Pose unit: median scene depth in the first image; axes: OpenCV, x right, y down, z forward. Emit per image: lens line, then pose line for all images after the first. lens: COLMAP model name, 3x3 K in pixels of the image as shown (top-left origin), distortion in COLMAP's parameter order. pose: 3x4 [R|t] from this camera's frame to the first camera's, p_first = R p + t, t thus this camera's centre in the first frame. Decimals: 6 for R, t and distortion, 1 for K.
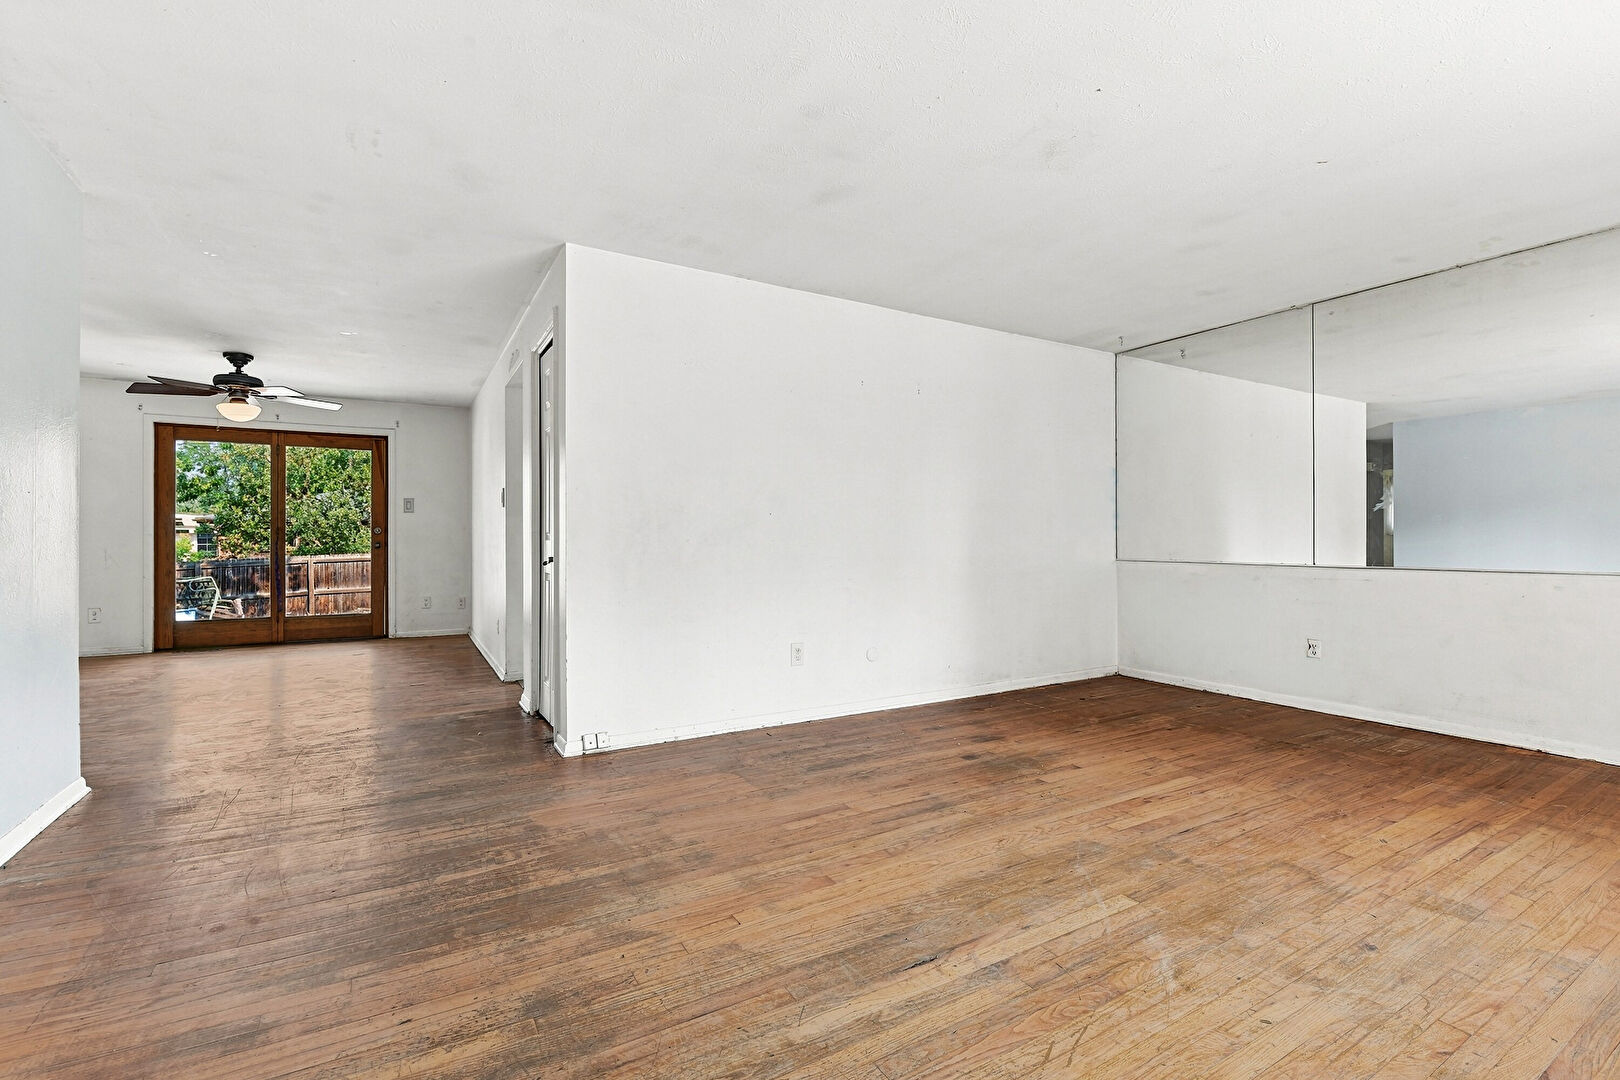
lens RADIAL K [[711.4, 0, 808.2], [0, 711.4, 539.8], [0, 0, 1]] dist [-0.018239, -0.004006]
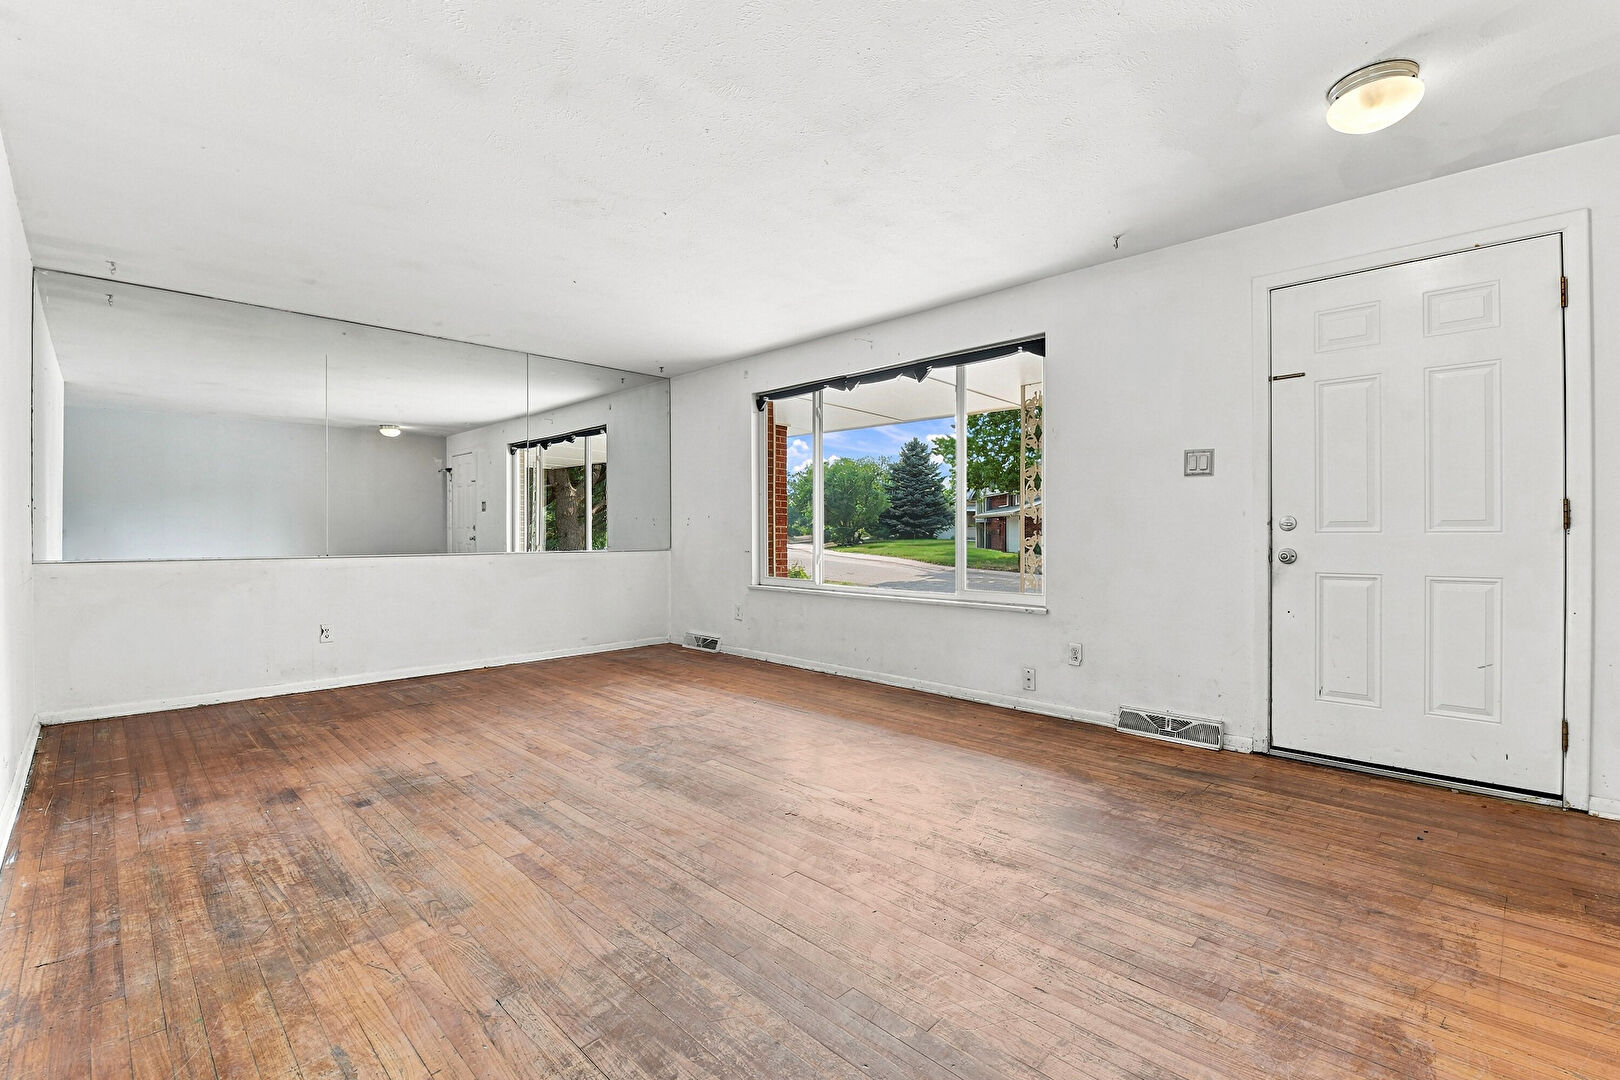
lens RADIAL K [[711.4, 0, 799.3], [0, 711.4, 530.7], [0, 0, 1]] dist [-0.018239, -0.004006]
pose [[-0.256544, 0.000342, 0.966533, -0.749014], [0.003843, 0.999992, 0.000666, -0.002749], [-0.966525, 0.003885, -0.256543, 0.803452]]
